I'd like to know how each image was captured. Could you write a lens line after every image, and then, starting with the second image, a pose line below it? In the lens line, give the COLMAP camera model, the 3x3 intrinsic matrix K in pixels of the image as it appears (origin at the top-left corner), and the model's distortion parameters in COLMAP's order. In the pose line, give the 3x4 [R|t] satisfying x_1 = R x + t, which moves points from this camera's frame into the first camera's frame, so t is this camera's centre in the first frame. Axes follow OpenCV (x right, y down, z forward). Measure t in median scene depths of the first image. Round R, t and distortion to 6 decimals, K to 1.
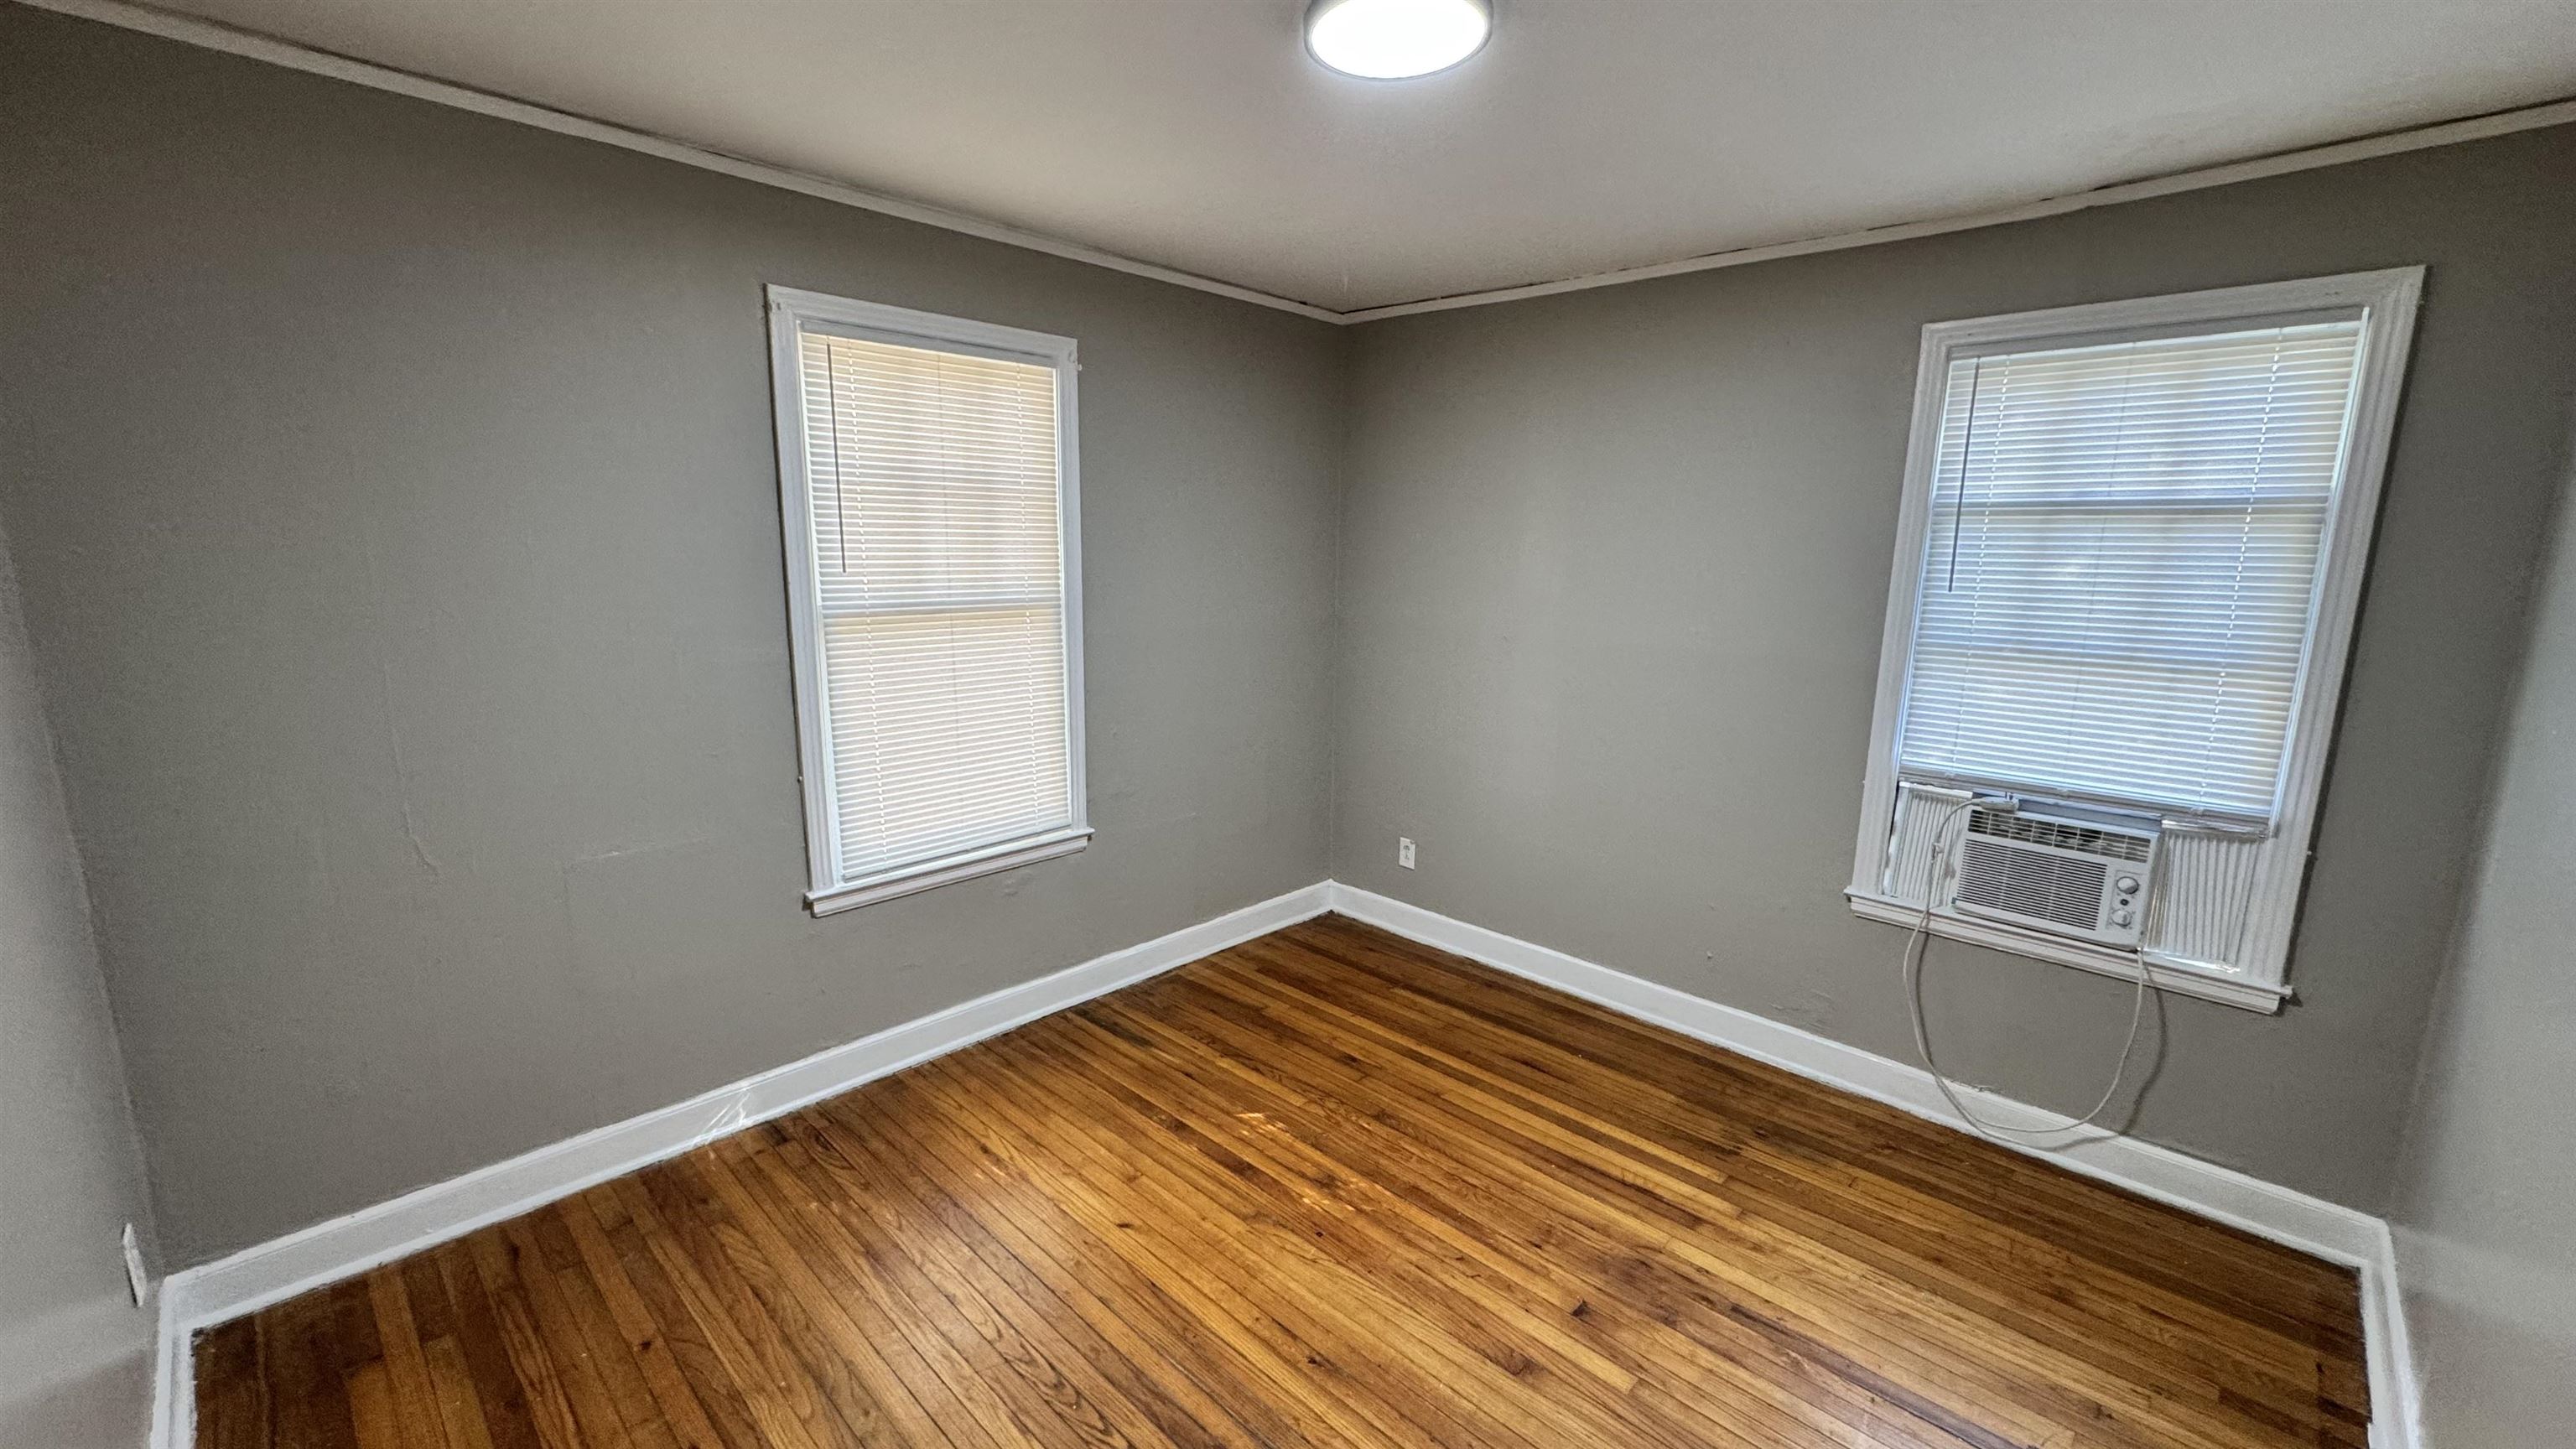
lens RADIAL K [[1011.8, 0, 1293.7], [0, 1011.8, 723.3], [0, 0, 1]] dist [0.004390, 0.000284]
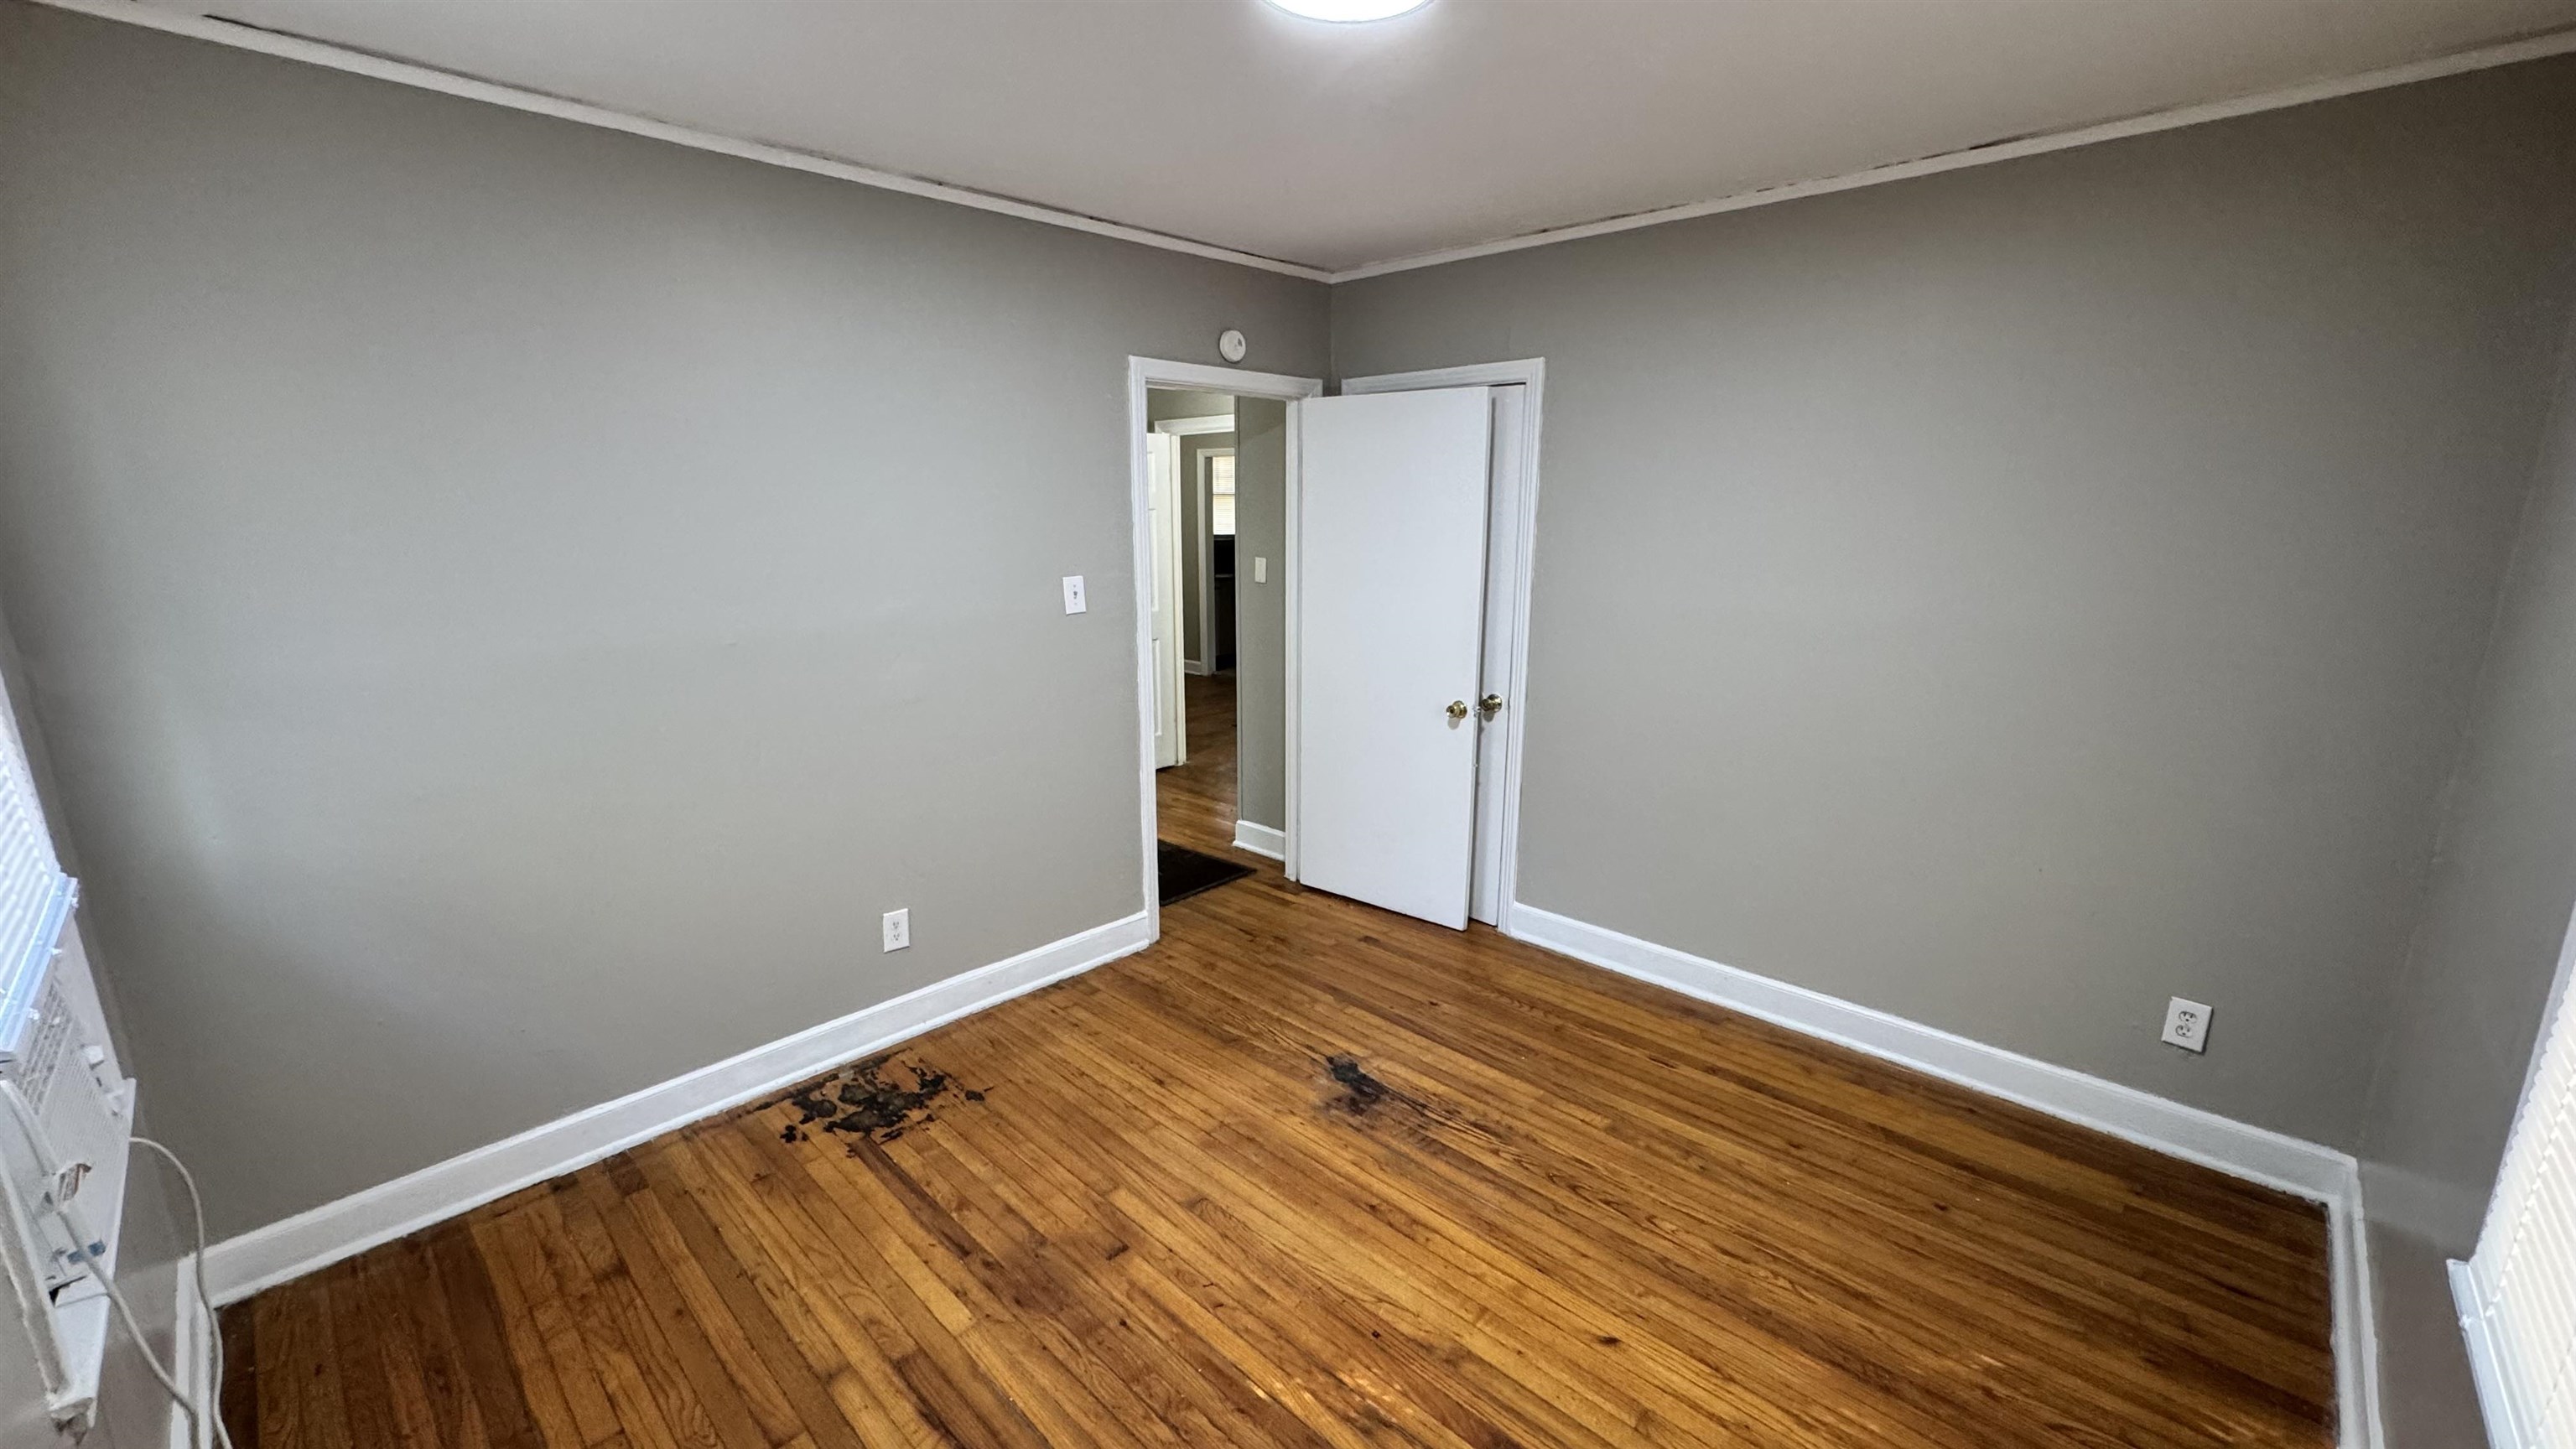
lens RADIAL K [[1011.8, 0, 1293.4], [0, 1011.8, 731.6], [0, 0, 1]] dist [0.004390, 0.000284]
pose [[-0.999843, -0.017325, -0.003581, 0.115042], [-0.017341, 0.919692, 0.392257, -0.312860], [-0.003502, 0.392257, -0.919849, 1.708137]]
